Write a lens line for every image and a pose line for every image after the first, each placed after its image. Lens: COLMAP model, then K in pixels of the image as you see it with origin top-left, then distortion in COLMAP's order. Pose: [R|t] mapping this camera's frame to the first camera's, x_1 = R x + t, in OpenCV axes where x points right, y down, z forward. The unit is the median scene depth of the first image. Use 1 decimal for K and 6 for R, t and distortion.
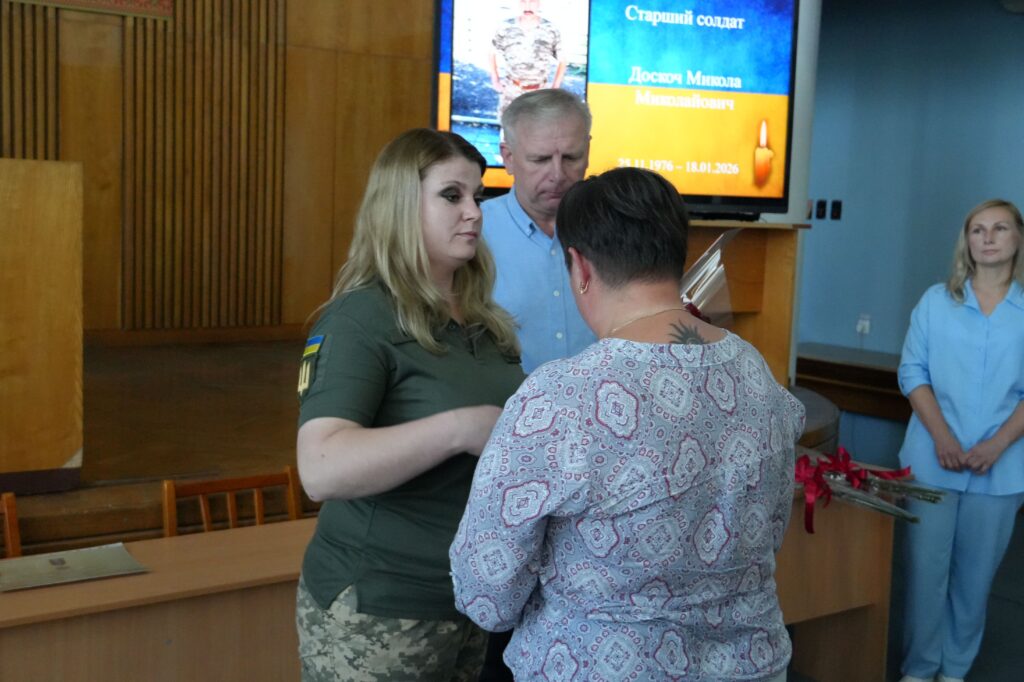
lens RADIAL K [[1248.6, 0, 499.3], [0, 1248.6, 357.6], [0, 0, 1]] dist [0.045762, 0.000000]
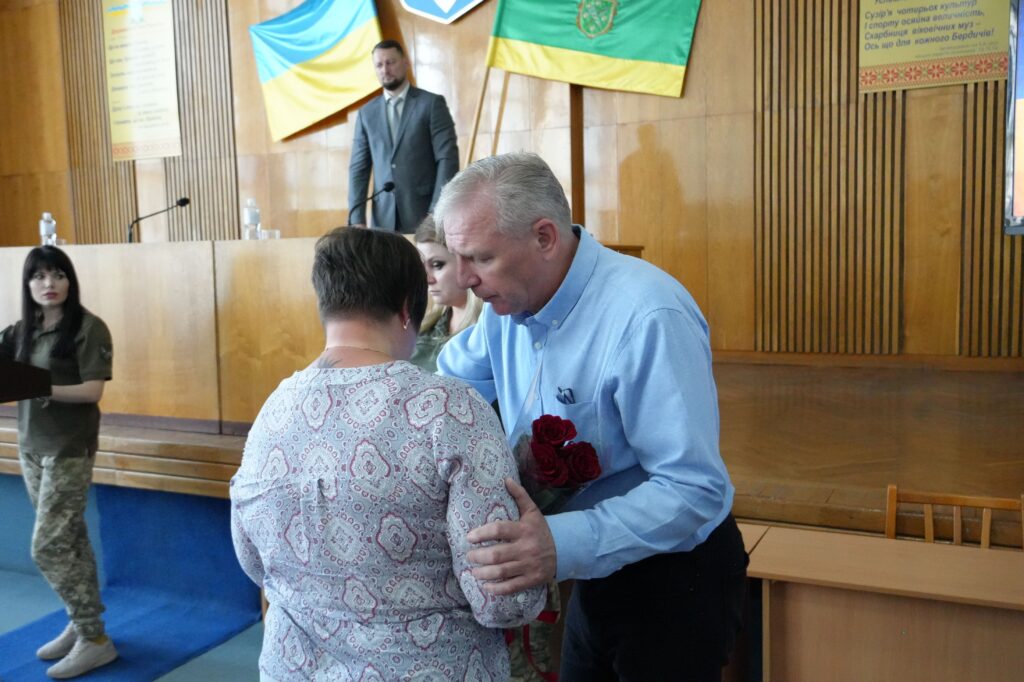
lens RADIAL K [[994.8, 0, 511.9], [0, 994.8, 333.0], [0, 0, 1]] dist [0.019083, 0.000000]
pose [[0.423130, 0.028683, -0.905615, 0.430857], [-0.062091, 0.998067, 0.002600, -0.024740], [0.903939, 0.055130, 0.424093, 0.297302]]
